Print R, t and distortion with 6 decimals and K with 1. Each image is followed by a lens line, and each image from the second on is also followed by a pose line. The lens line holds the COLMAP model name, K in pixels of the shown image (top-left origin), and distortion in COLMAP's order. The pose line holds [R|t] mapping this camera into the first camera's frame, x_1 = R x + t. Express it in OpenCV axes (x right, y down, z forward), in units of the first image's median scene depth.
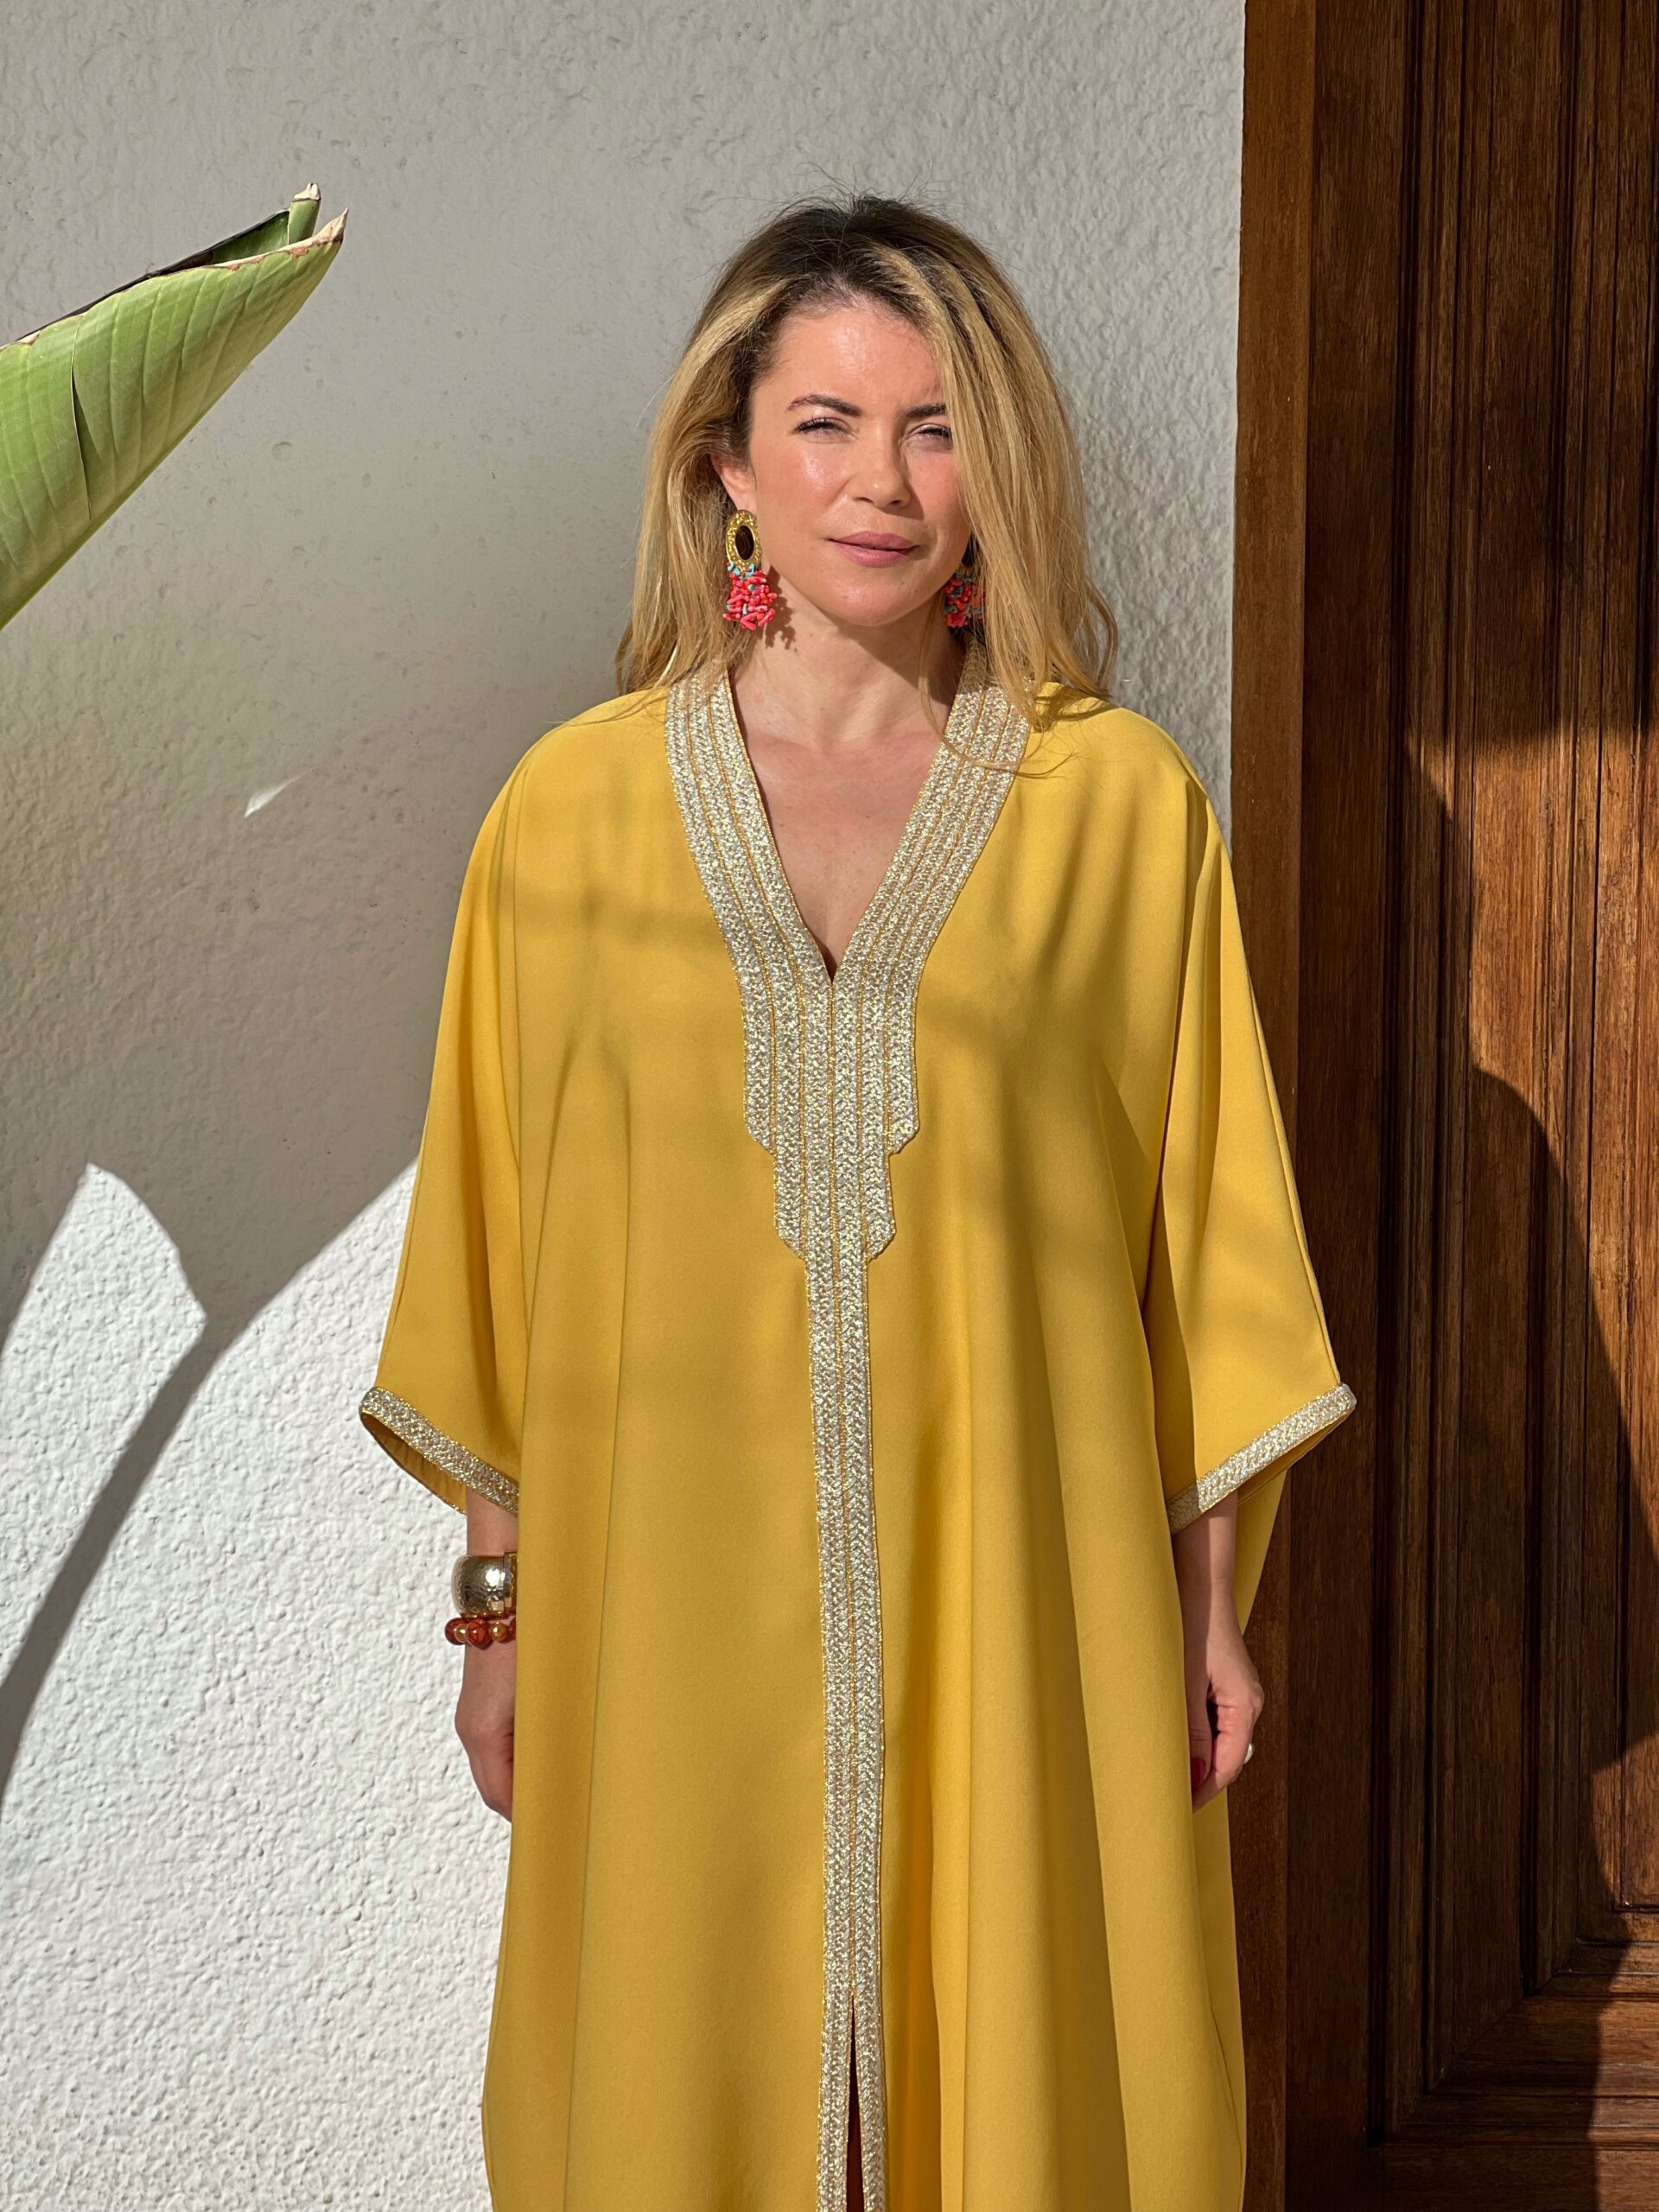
lens RADIAL K [[5051.3, 0, 829.5], [0, 5051.3, 1106.0], [0, 0, 1]] dist [-0.023844, 3.515875]
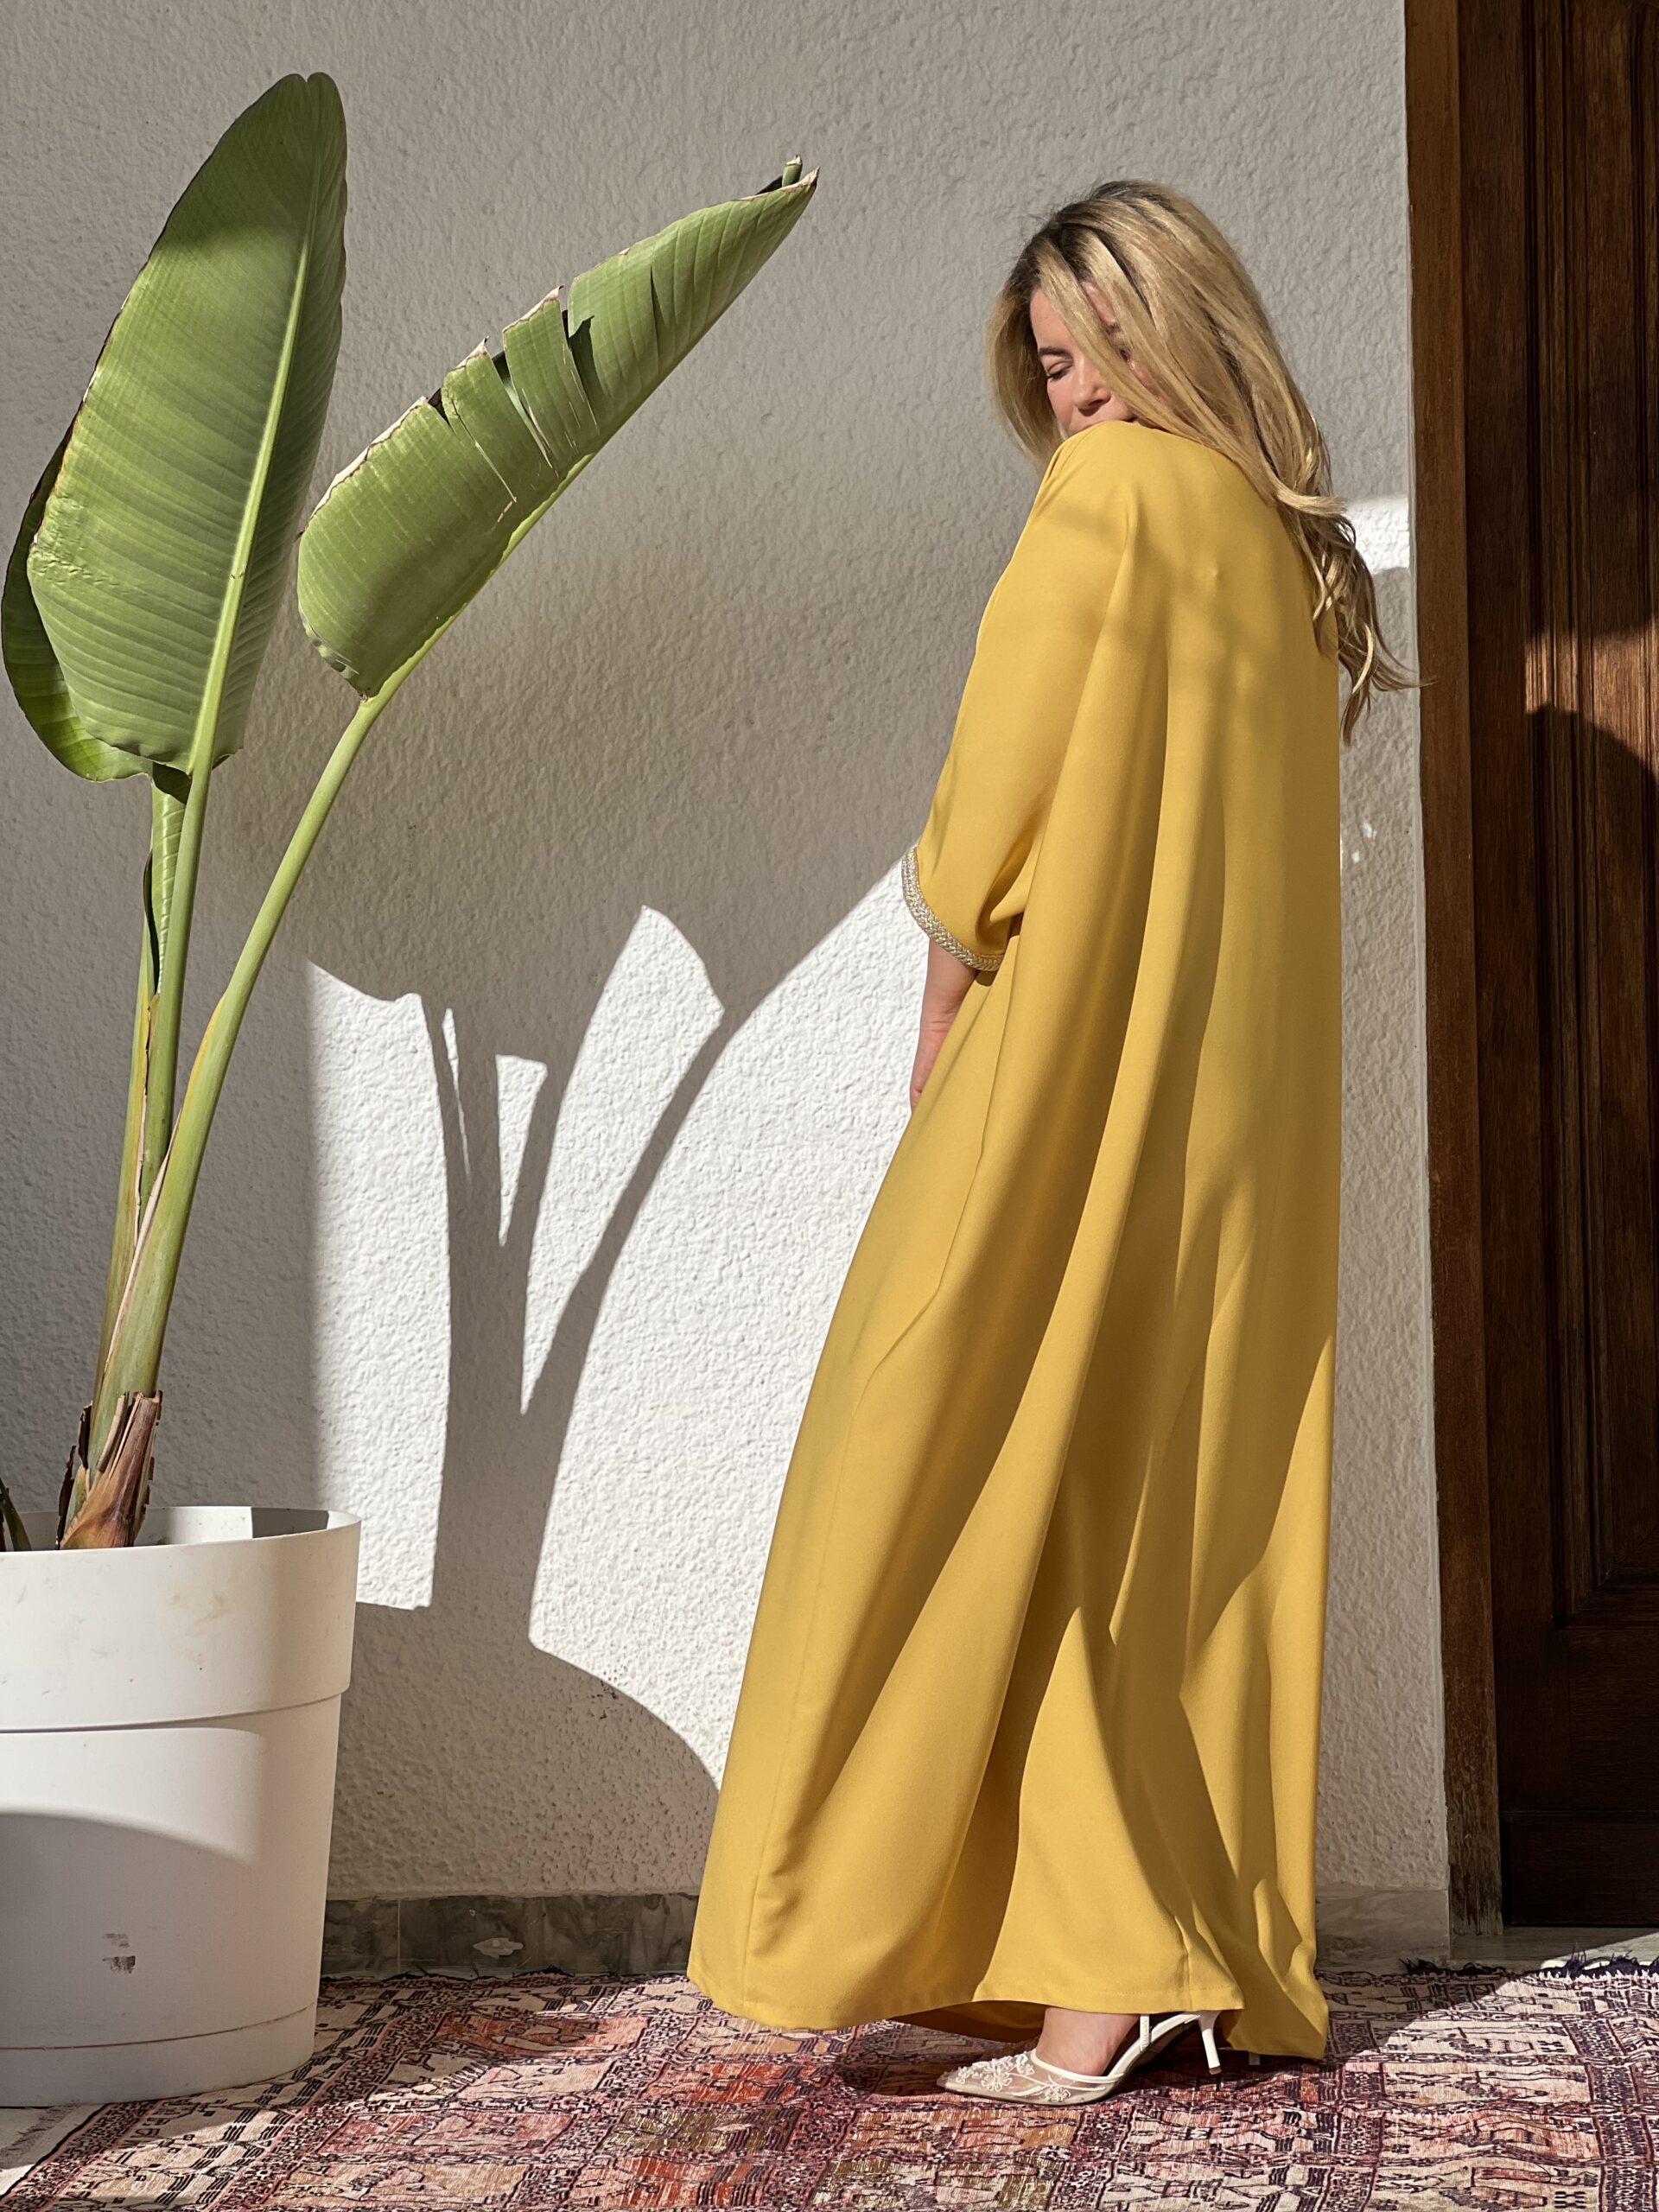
lens RADIAL K [[5051.3, 0, 829.5], [0, 5051.3, 1106.0], [0, 0, 1]] dist [-0.023844, 3.515875]
pose [[0.997039, -0.025539, -0.072537, 0.013196], [0.014177, 0.988120, -0.153029, 0.291460], [0.075583, 0.151547, 0.985556, -0.428019]]
